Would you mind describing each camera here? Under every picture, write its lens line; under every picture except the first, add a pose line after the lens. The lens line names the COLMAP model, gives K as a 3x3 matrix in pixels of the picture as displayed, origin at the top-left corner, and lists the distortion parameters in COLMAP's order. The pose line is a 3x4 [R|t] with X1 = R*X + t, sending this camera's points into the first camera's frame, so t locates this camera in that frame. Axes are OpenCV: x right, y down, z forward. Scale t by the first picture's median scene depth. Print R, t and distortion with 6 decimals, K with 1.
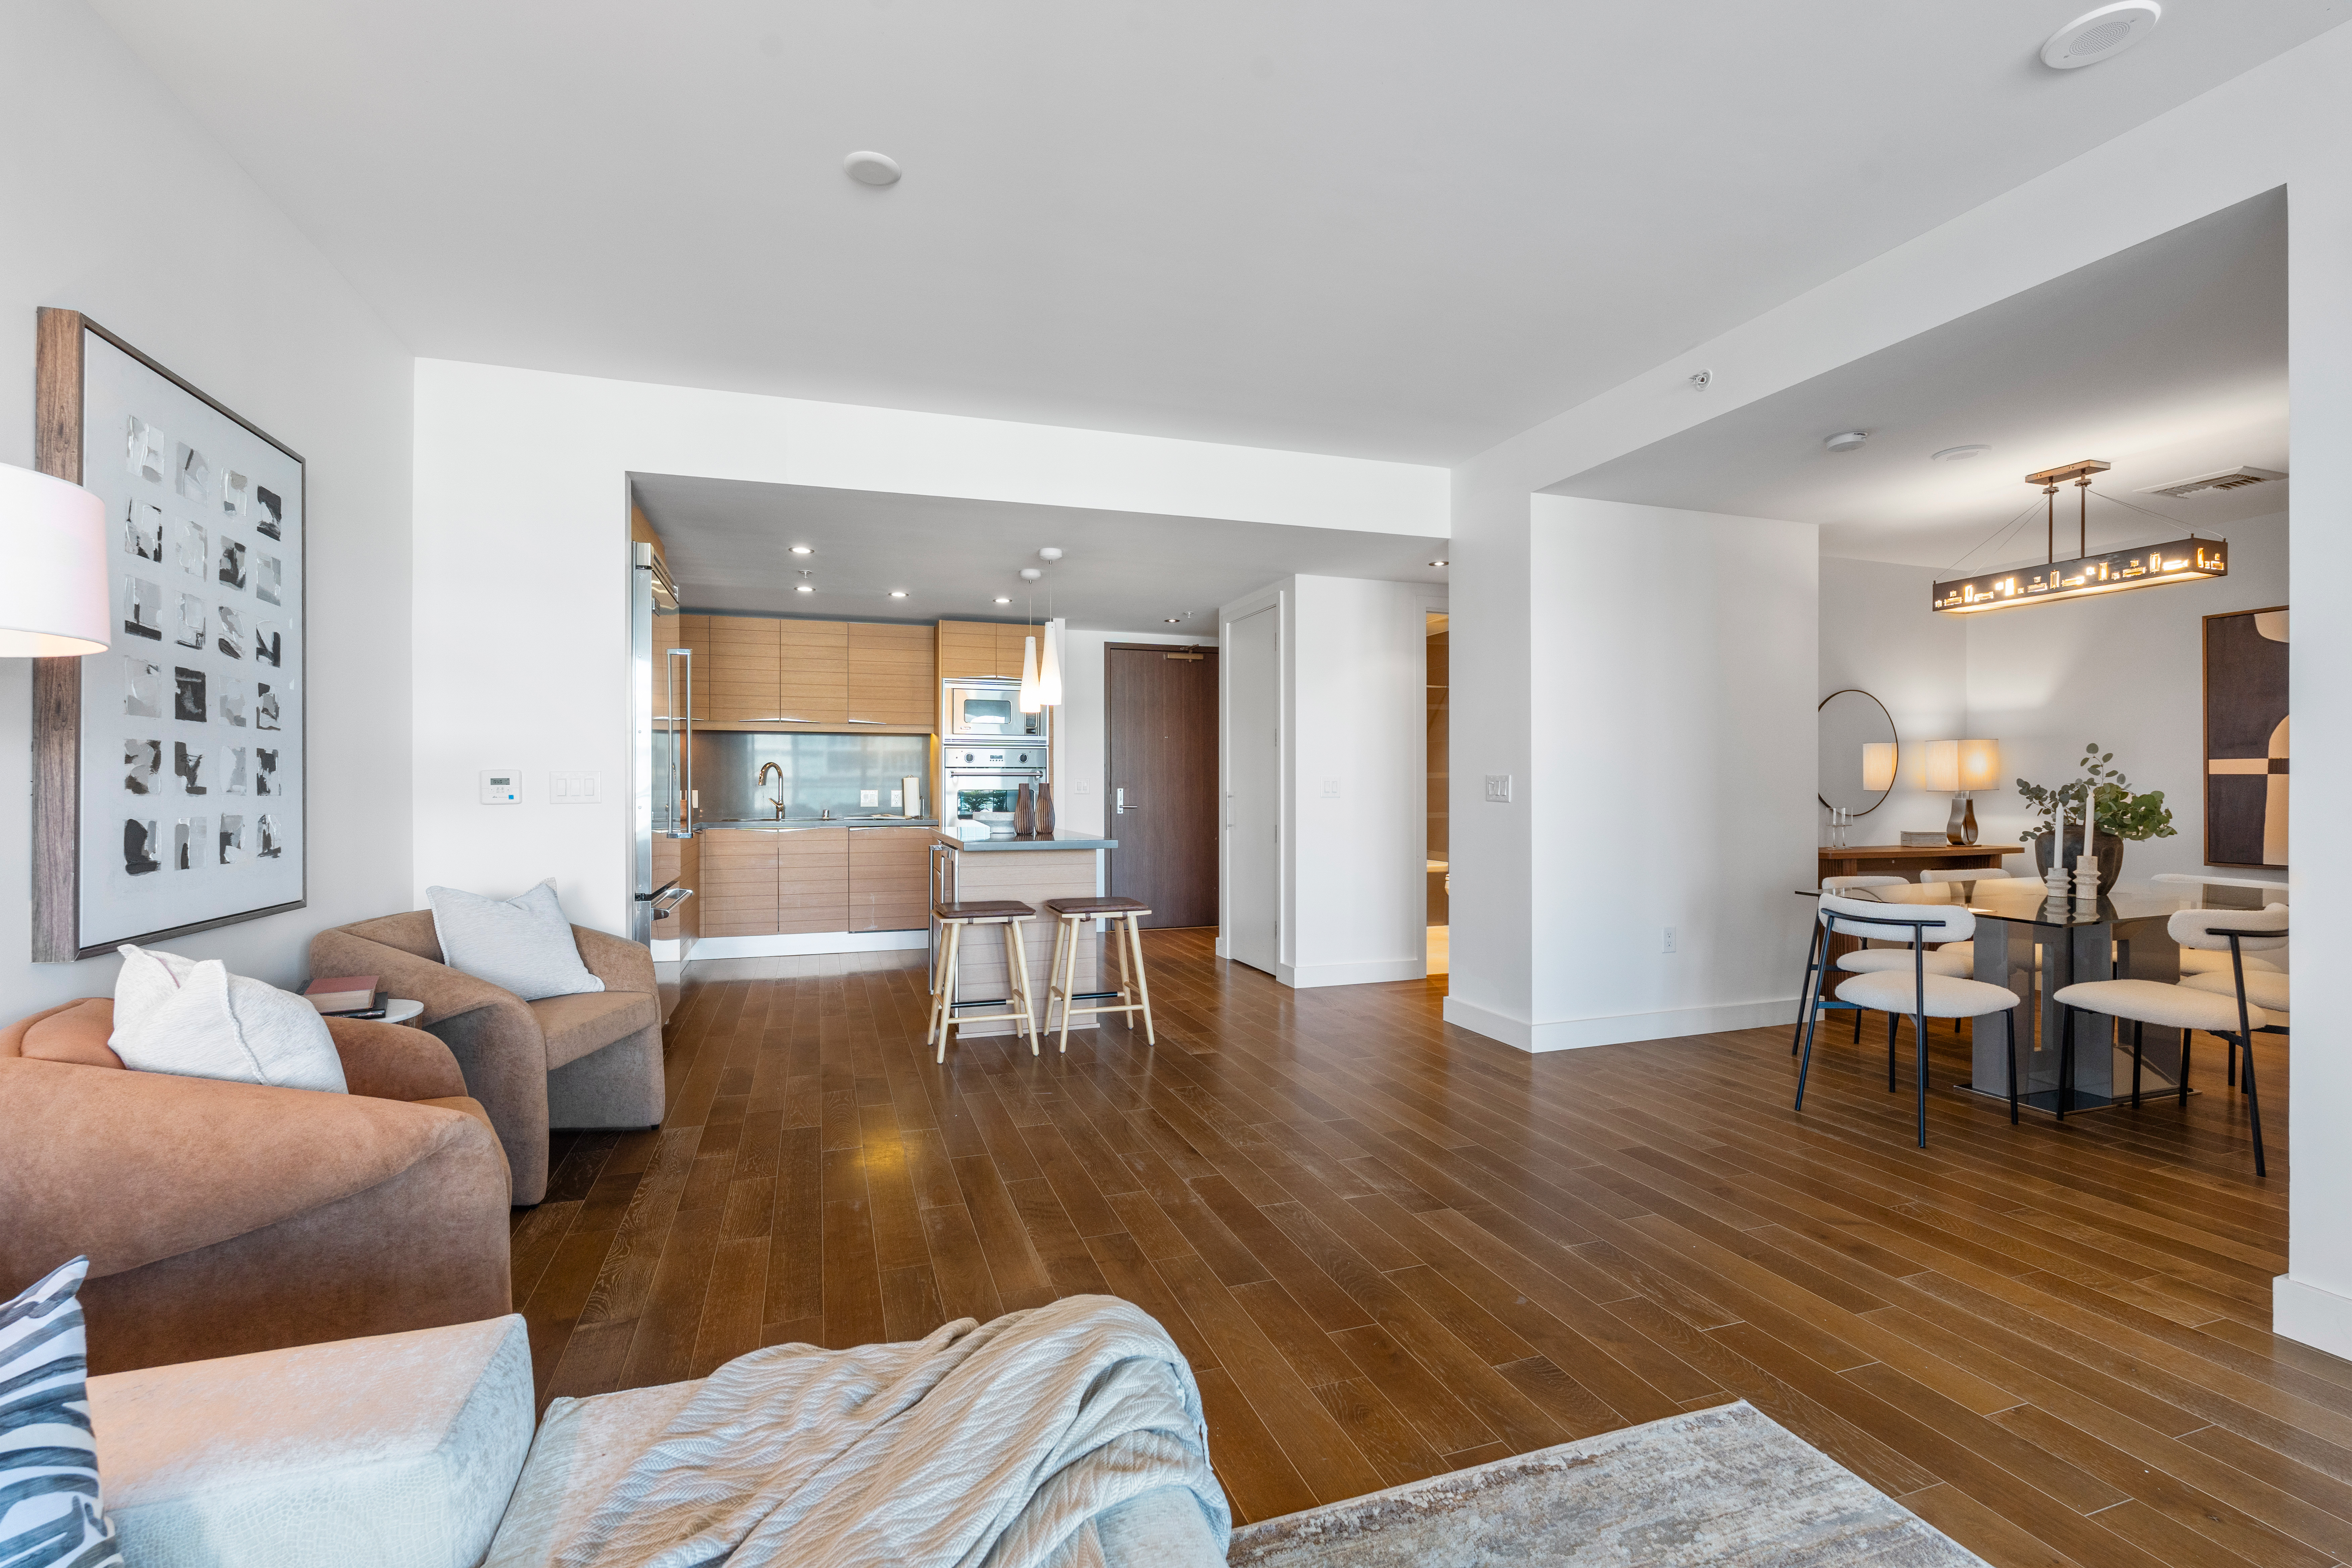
lens RADIAL K [[1029.0, 0, 1181.4], [0, 1029.0, 785.0], [0, 0, 1]] dist [-0.005825, 0.000241]
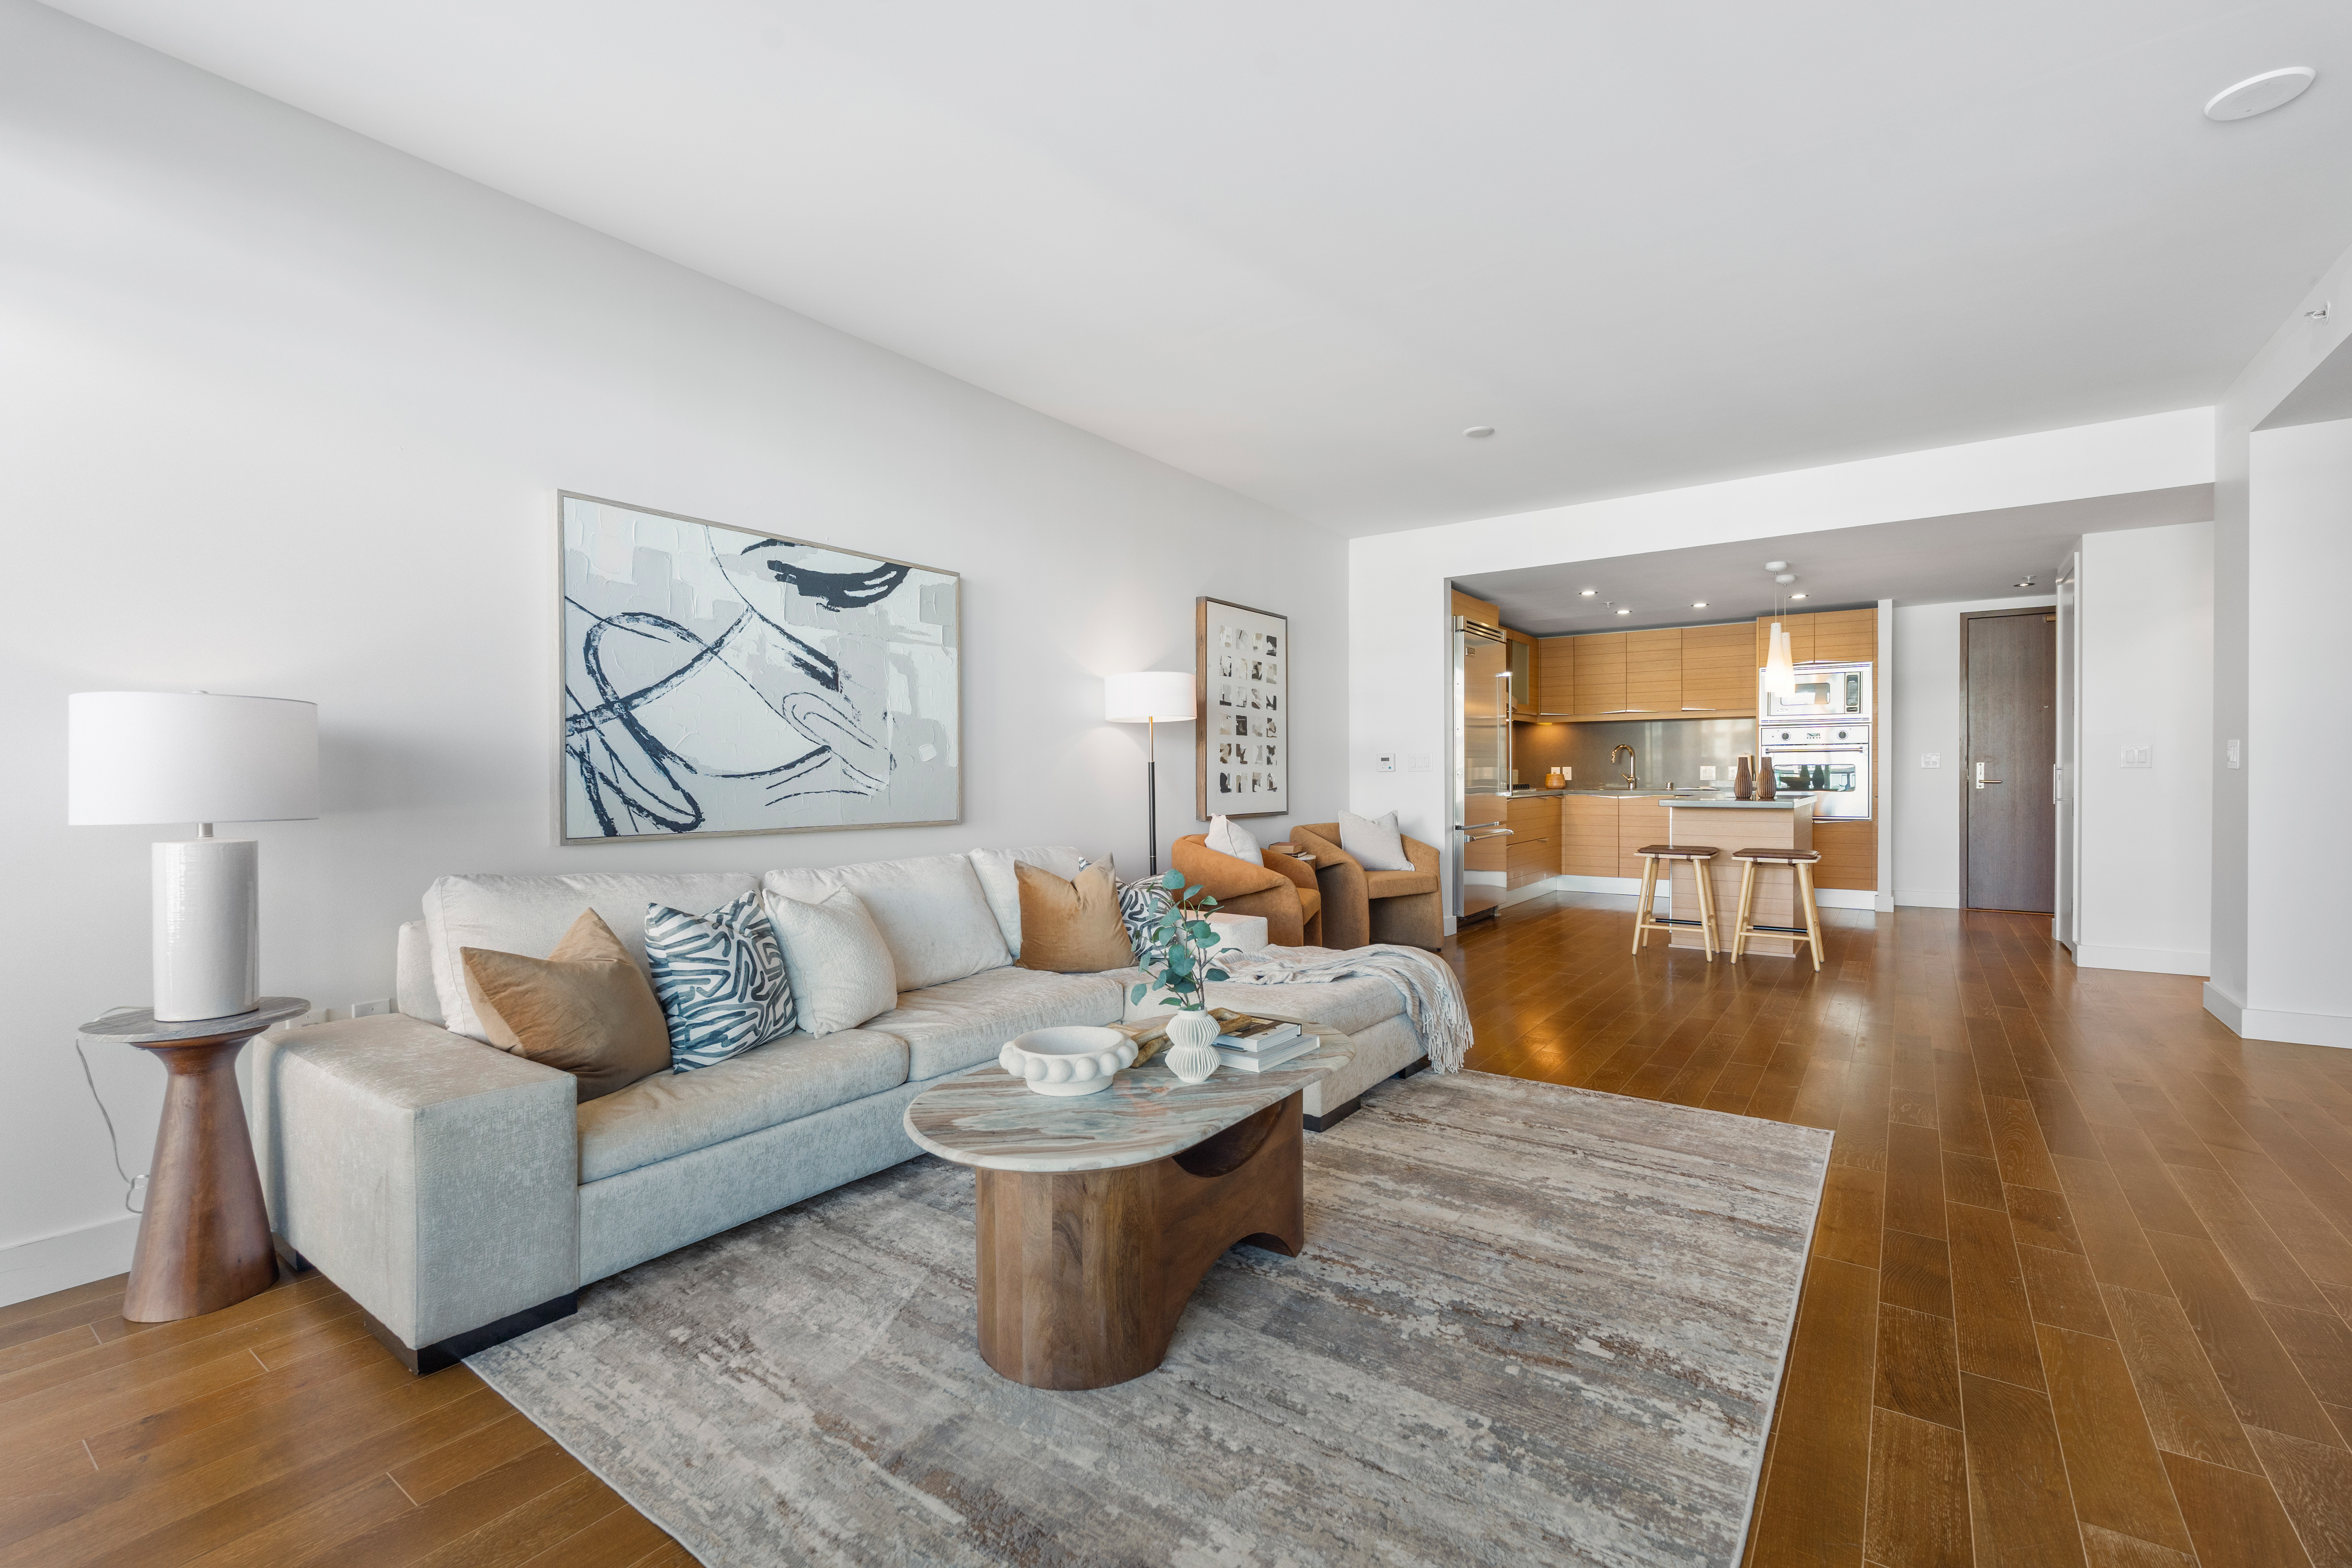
lens RADIAL K [[1029.0, 0, 1169.1], [0, 1029.0, 786.5], [0, 0, 1]] dist [-0.005825, 0.000241]
pose [[0.571775, 0.008612, -0.820365, 0.951982], [0.005503, 0.999882, 0.014332, 0.024987], [0.820392, -0.012709, 0.571660, -0.572666]]
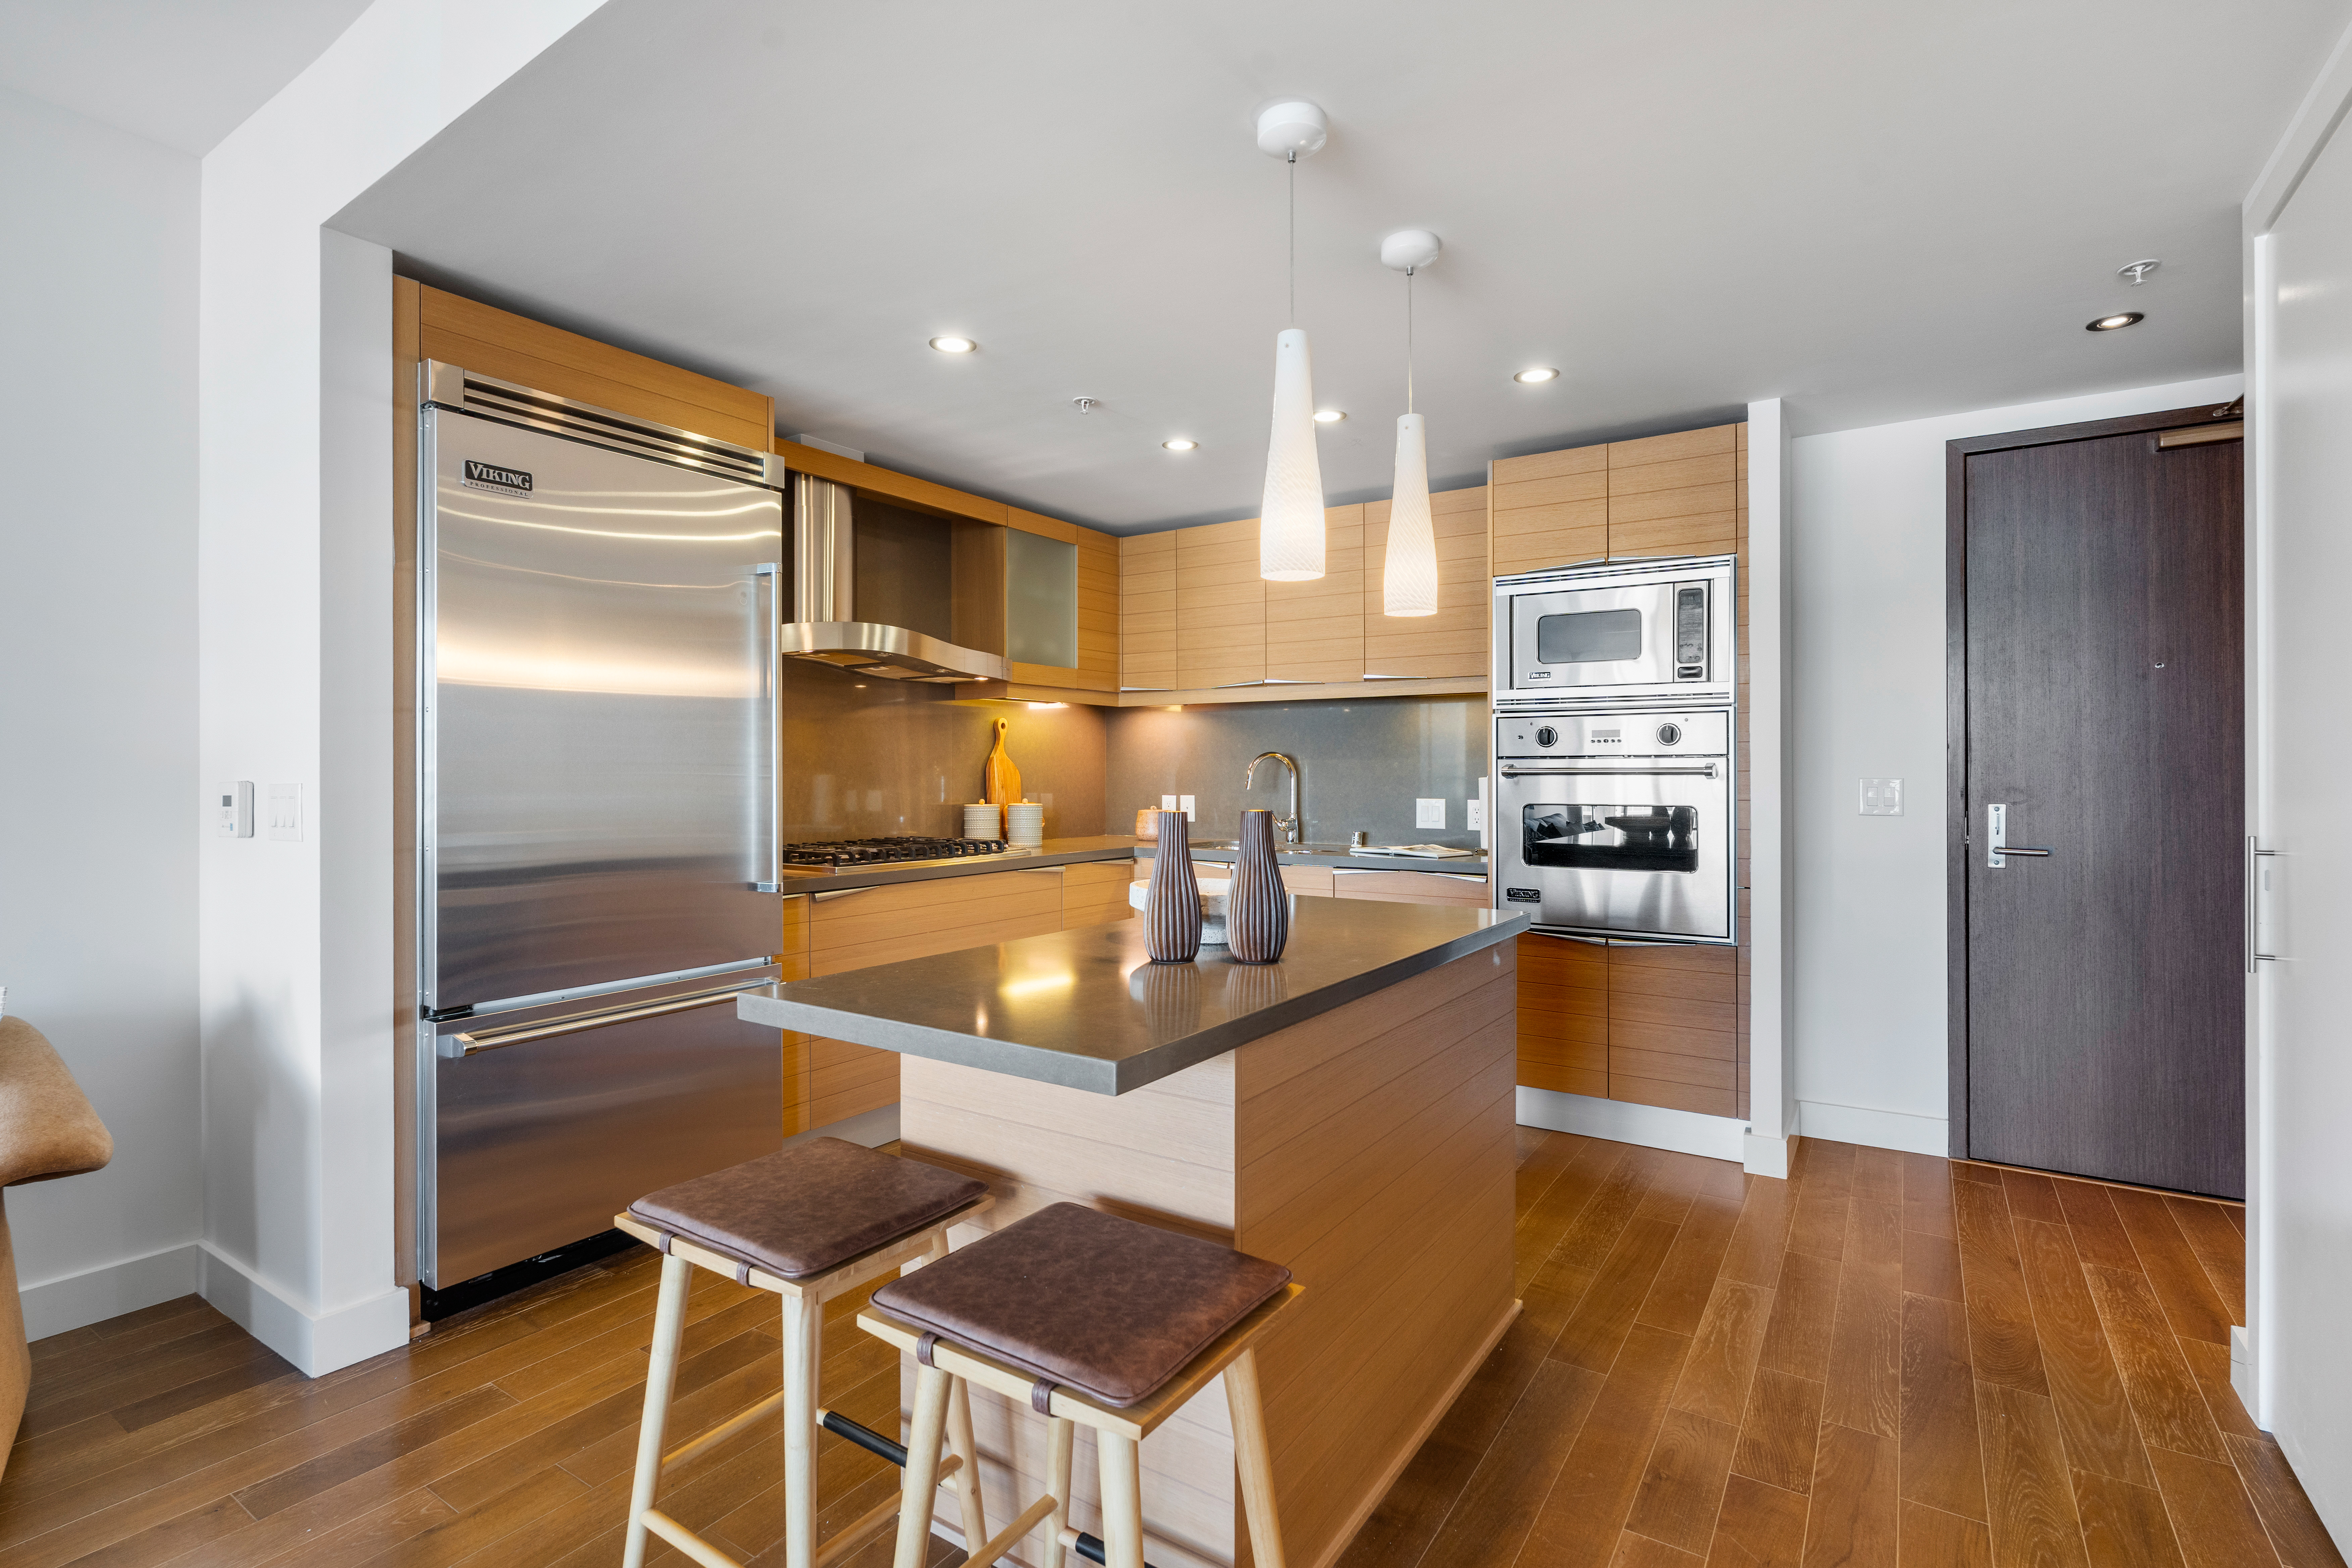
lens RADIAL K [[1089.6, 0, 1158.7], [0, 1089.6, 769.5], [0, 0, 1]] dist [-0.011405, 0.004451]
pose [[0.592154, -0.000398, -0.805824, 0.275059], [0.000167, 1.000000, -0.000372, -0.031712], [0.805824, 0.000086, 0.592154, 1.588194]]
